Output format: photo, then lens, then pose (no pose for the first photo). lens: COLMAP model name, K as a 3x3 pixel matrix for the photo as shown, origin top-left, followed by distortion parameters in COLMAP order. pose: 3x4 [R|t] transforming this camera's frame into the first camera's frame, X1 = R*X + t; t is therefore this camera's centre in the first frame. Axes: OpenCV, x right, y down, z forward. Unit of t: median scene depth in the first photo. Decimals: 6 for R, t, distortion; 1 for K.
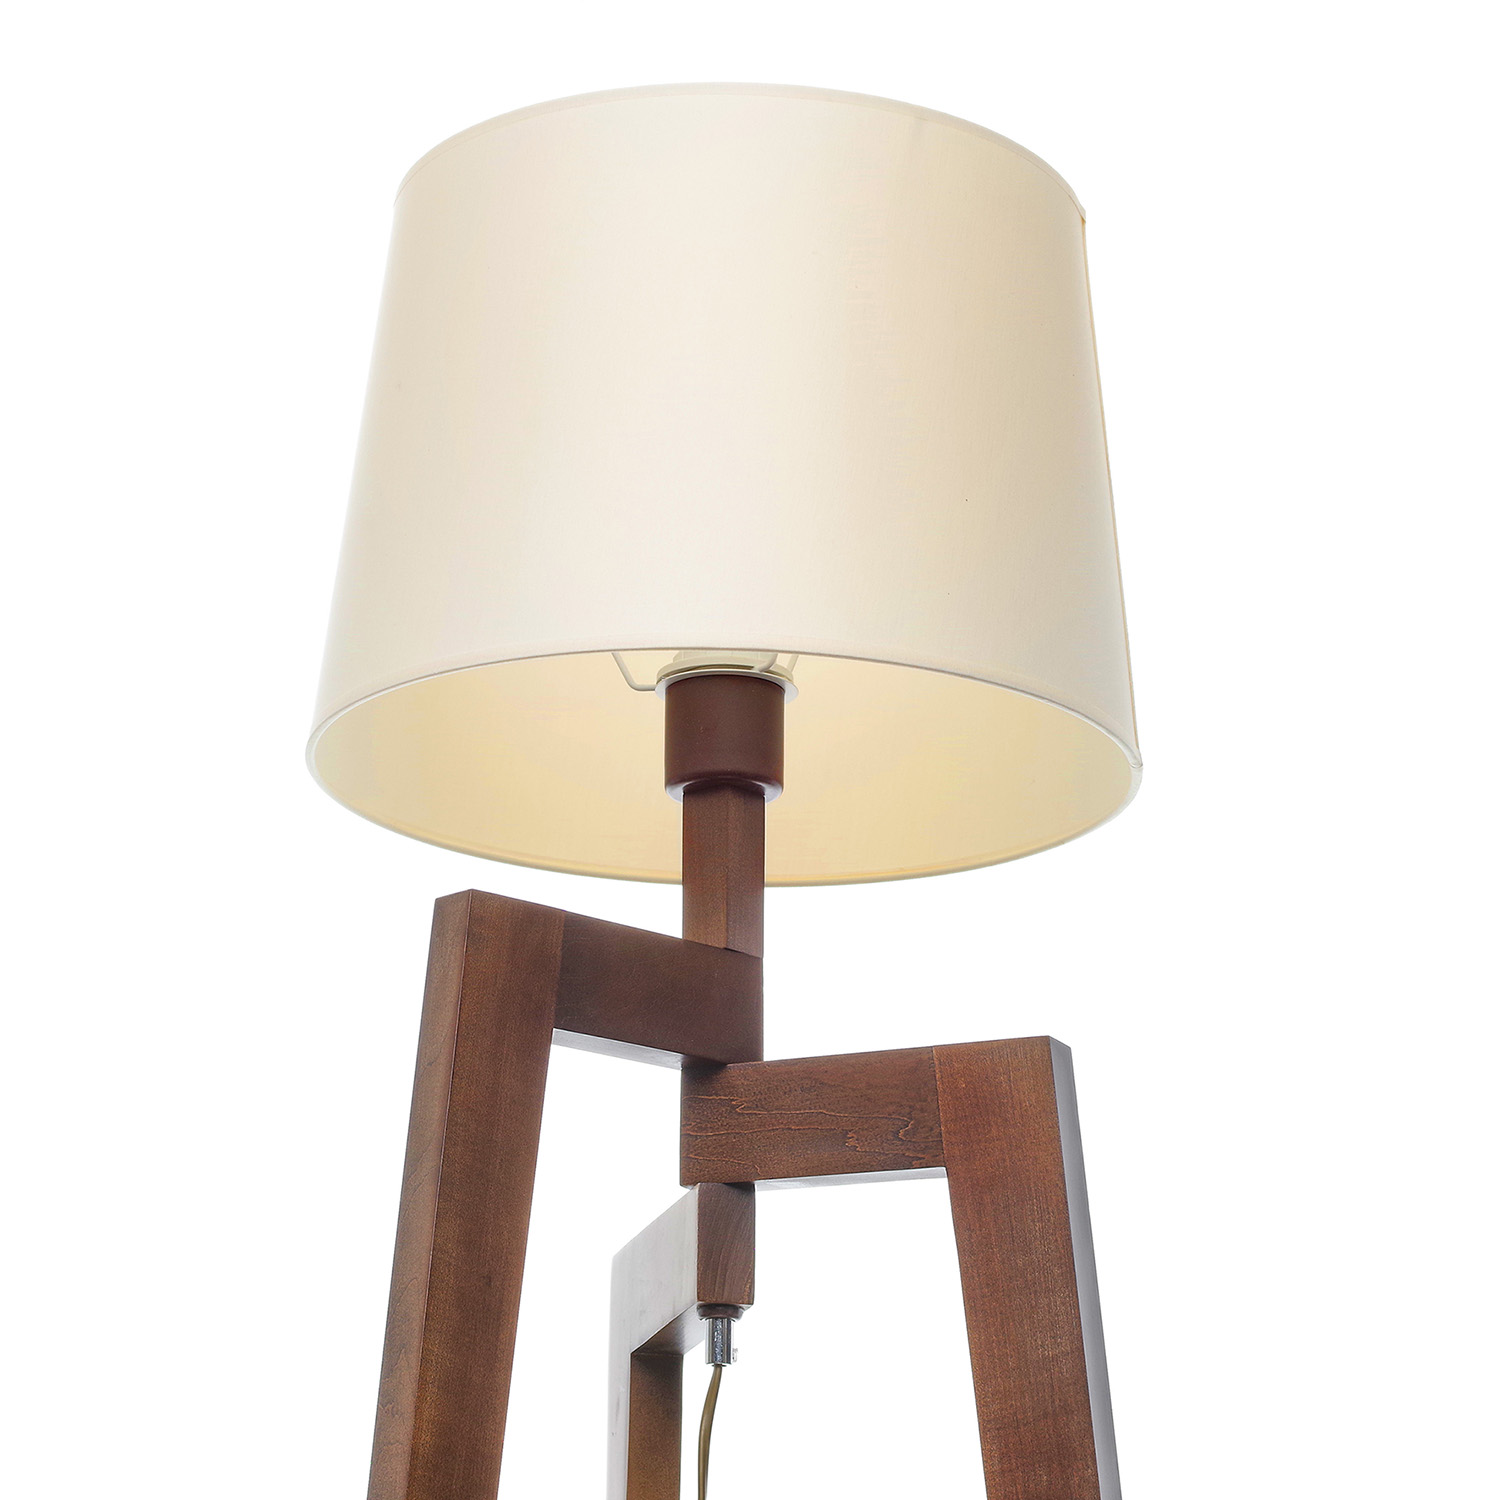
lens RADIAL K [[4979.0, 0, 750.4], [0, 4979.0, 749.1], [0, 0, 1]] dist [-0.075563, 0.000000]
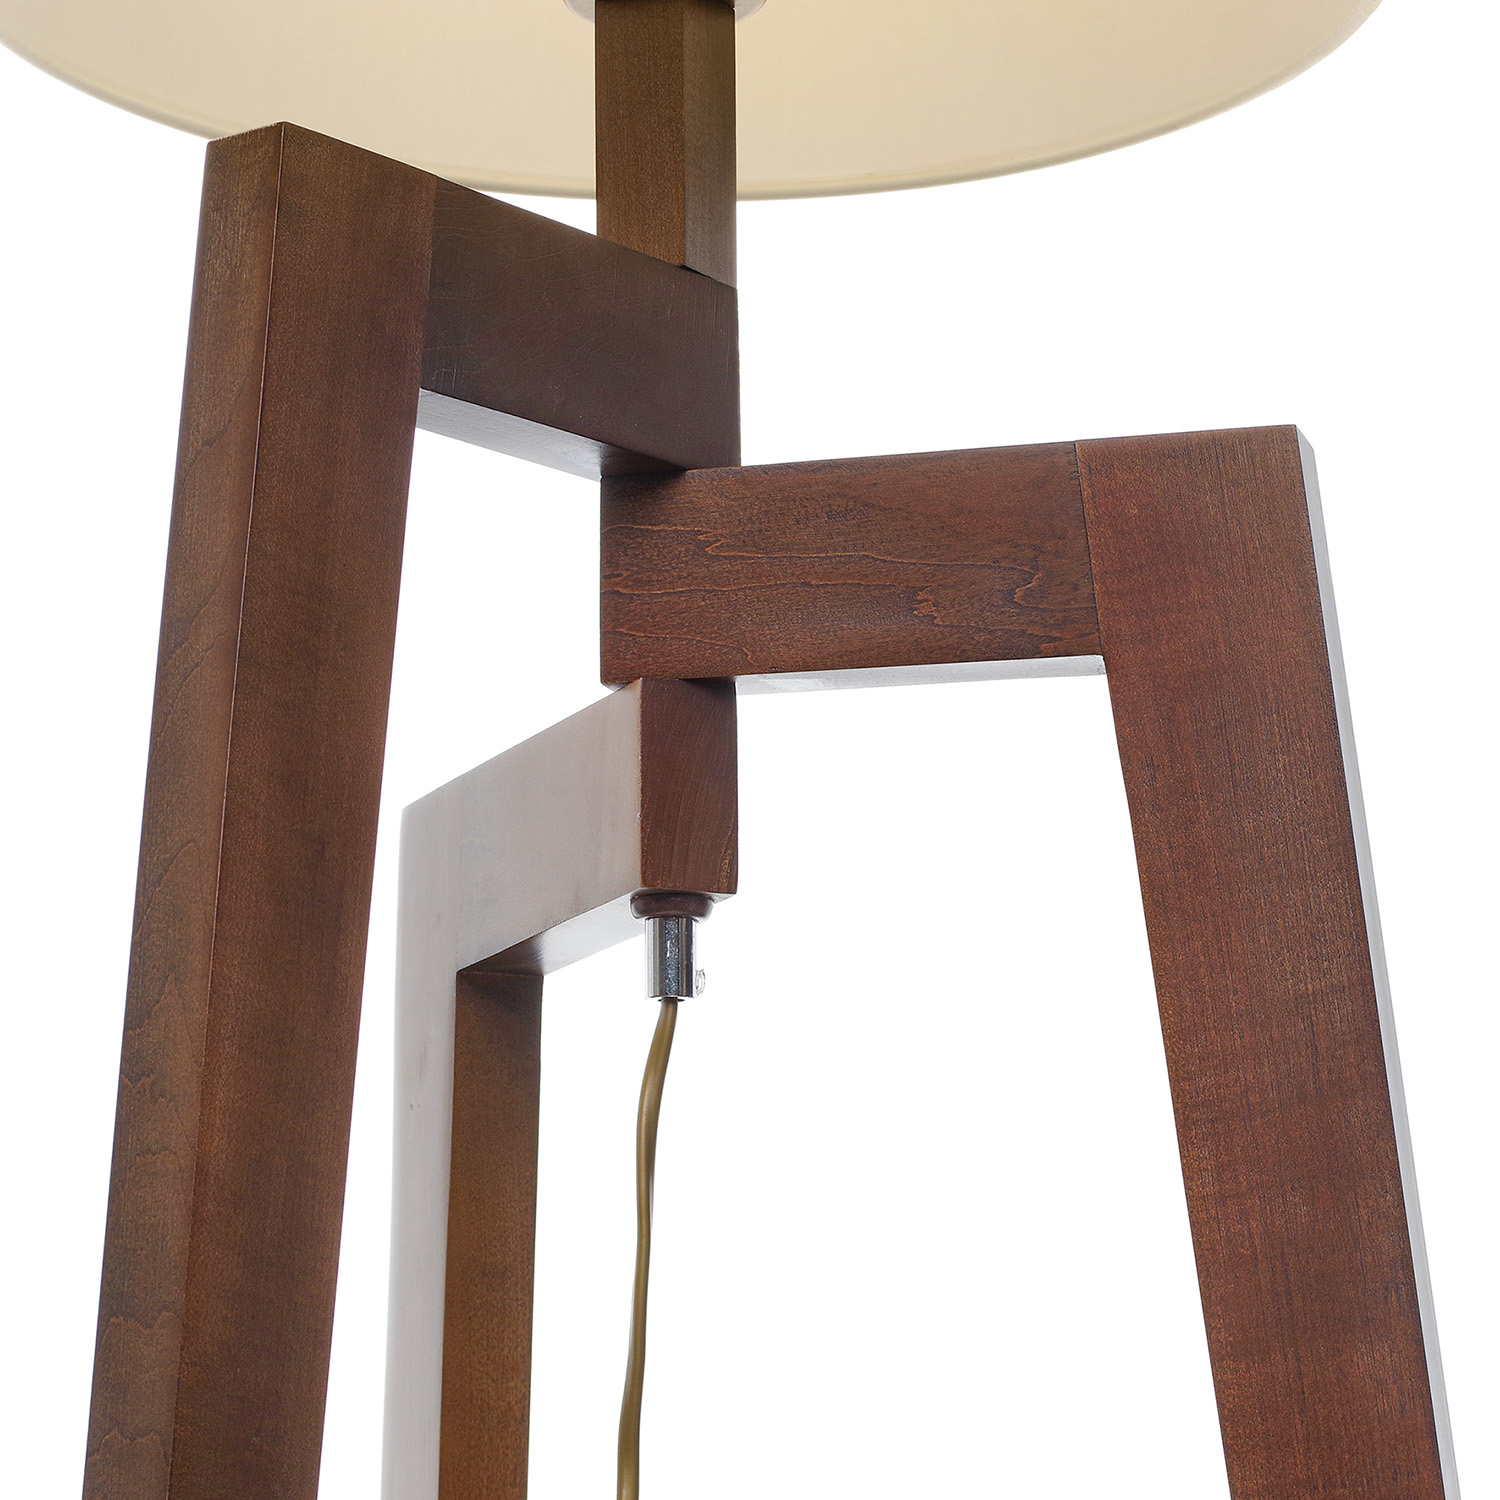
lens RADIAL K [[4979.0, 0, 749.7], [0, 4979.0, 752.1], [0, 0, 1]] dist [-0.075563, 0.000000]
pose [[0.986284, 0.014765, 0.164398, -0.092471], [-0.029245, 0.995865, 0.086007, 0.047546], [-0.162448, -0.089635, 0.982637, 0.450727]]
